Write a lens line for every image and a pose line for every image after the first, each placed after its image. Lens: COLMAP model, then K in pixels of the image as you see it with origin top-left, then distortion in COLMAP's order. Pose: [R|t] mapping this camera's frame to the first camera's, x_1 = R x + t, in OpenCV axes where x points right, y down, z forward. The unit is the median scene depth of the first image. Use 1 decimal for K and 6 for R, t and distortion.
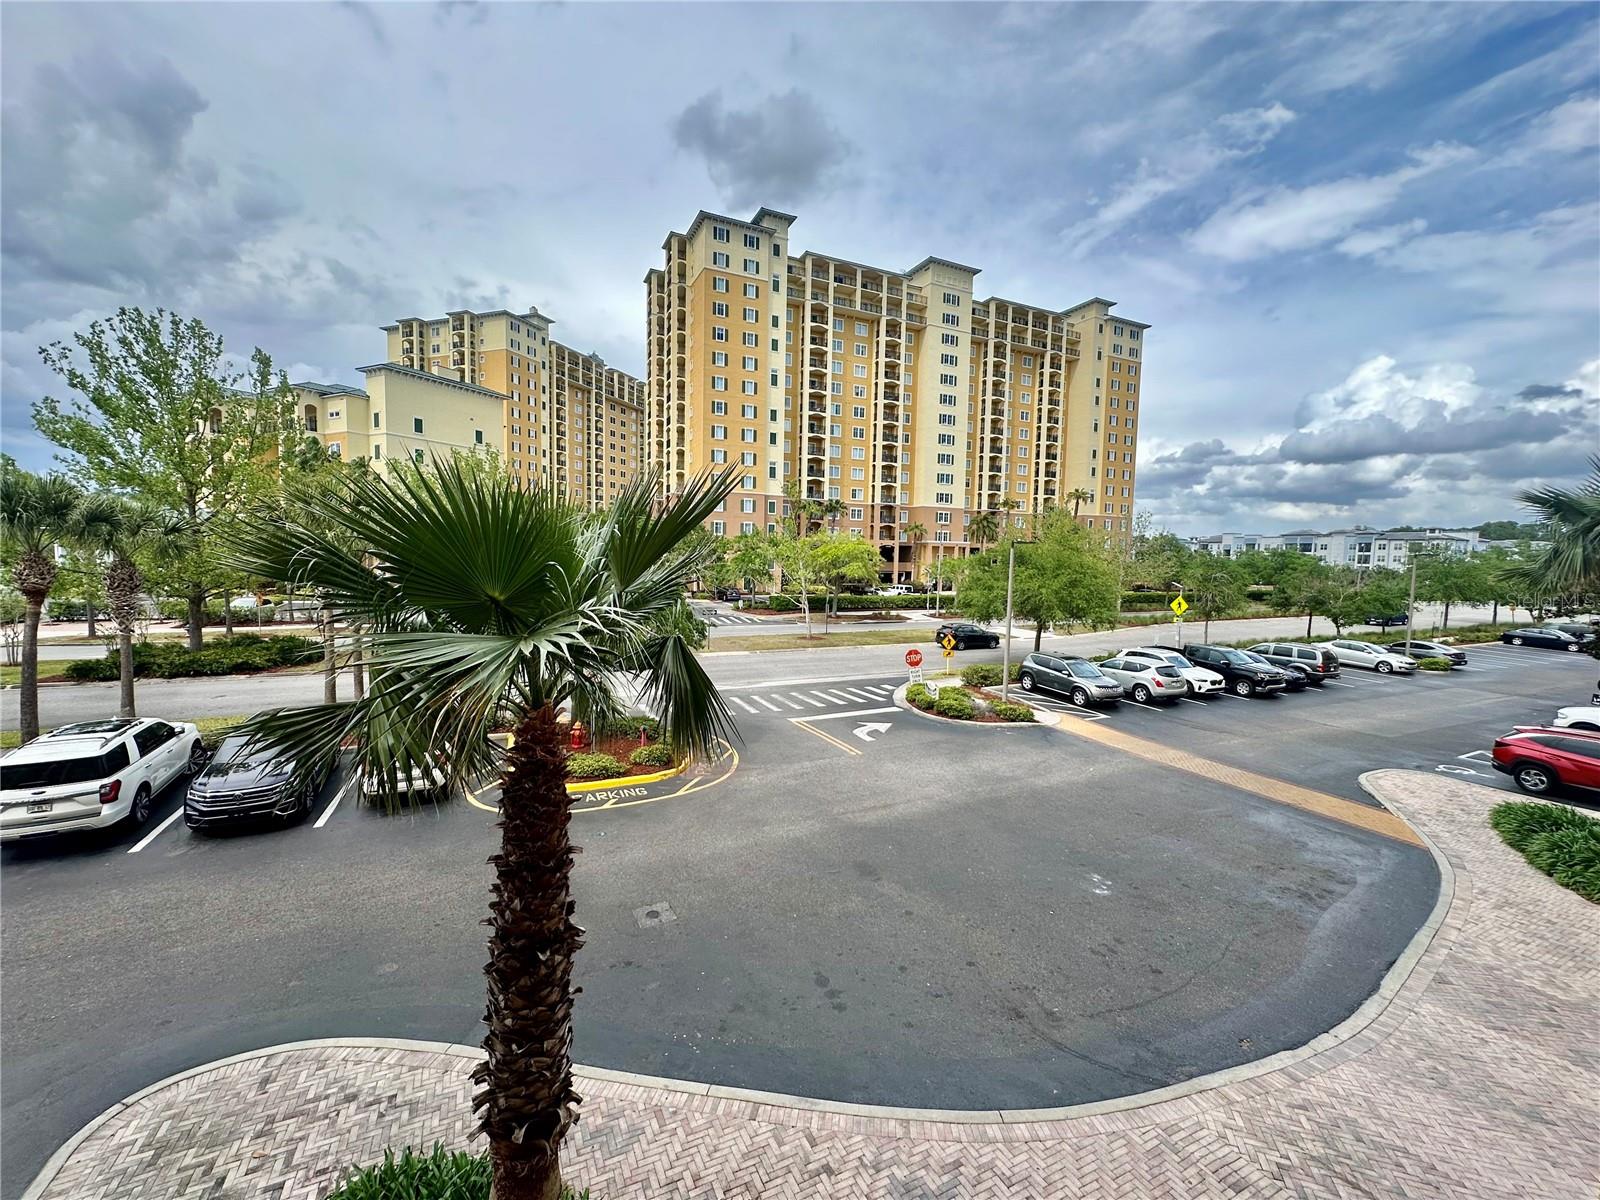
lens RADIAL K [[632.6, 0, 791.5], [0, 632.6, 600.2], [0, 0, 1]] dist [-0.003180, 0.001614]
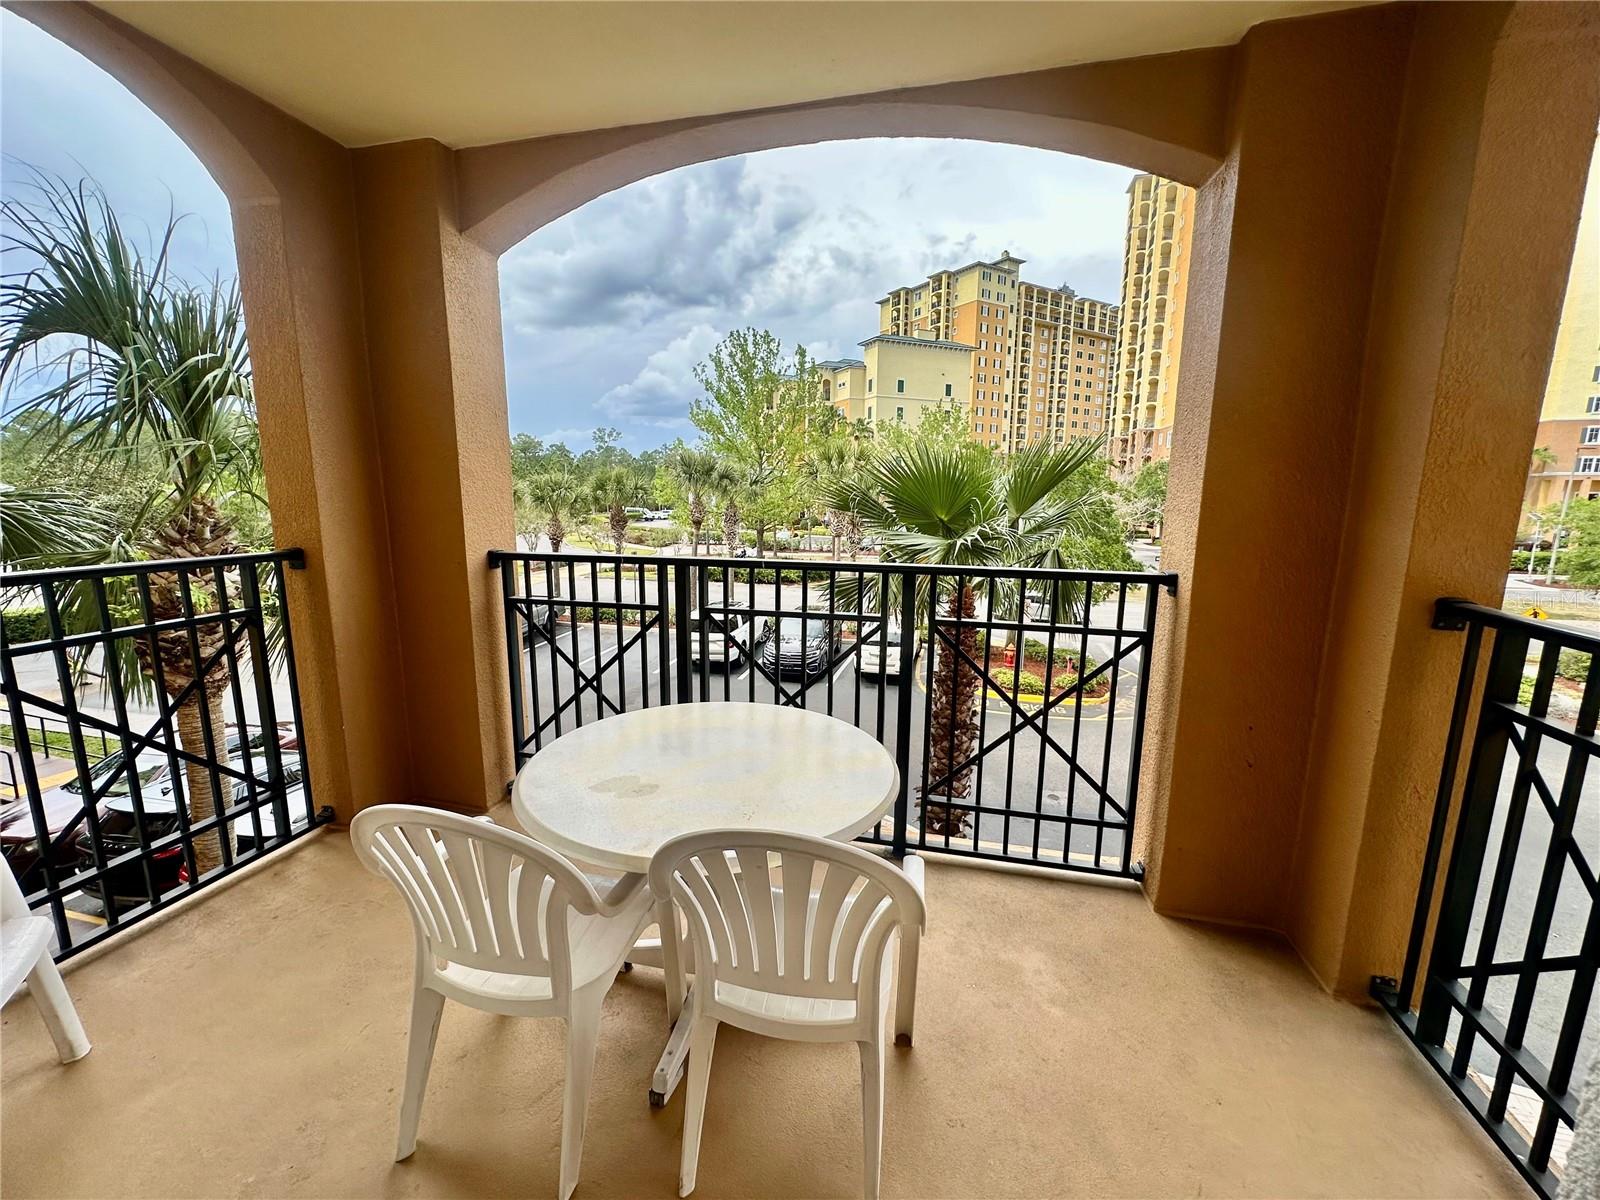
lens RADIAL K [[632.6, 0, 812.3], [0, 632.6, 606.2], [0, 0, 1]] dist [-0.003180, 0.001614]
pose [[0.790580, 0.094818, -0.604973, 0.061066], [-0.035740, 0.993400, 0.108991, 0.010857], [0.611315, -0.064544, 0.788751, -0.114053]]
